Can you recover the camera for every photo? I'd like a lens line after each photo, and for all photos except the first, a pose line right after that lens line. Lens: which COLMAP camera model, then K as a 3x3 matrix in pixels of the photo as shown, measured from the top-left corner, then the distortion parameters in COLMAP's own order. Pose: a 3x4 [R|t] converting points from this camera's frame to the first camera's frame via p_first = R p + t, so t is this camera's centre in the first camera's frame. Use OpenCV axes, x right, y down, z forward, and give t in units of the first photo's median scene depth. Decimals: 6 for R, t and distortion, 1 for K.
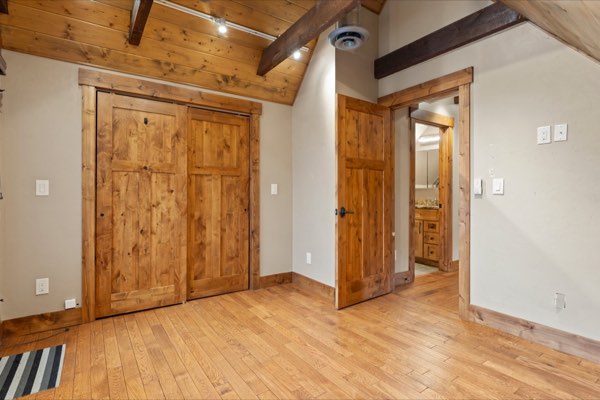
lens RADIAL K [[294.7, 0, 301.0], [0, 294.7, 198.1], [0, 0, 1]] dist [0.001197, 0.000195]
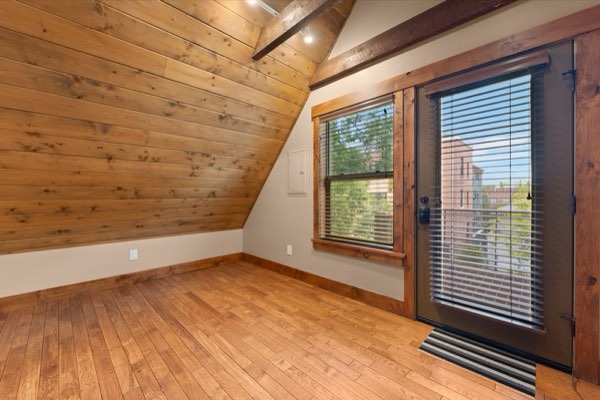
lens RADIAL K [[241.9, 0, 297.8], [0, 241.9, 199.0], [0, 0, 1]] dist [0.007232, -0.000032]
pose [[-0.985626, 0.006673, -0.168811, -0.153890], [0.003435, 0.999805, 0.019466, -0.018737], [0.168908, 0.018606, -0.985456, 1.862276]]
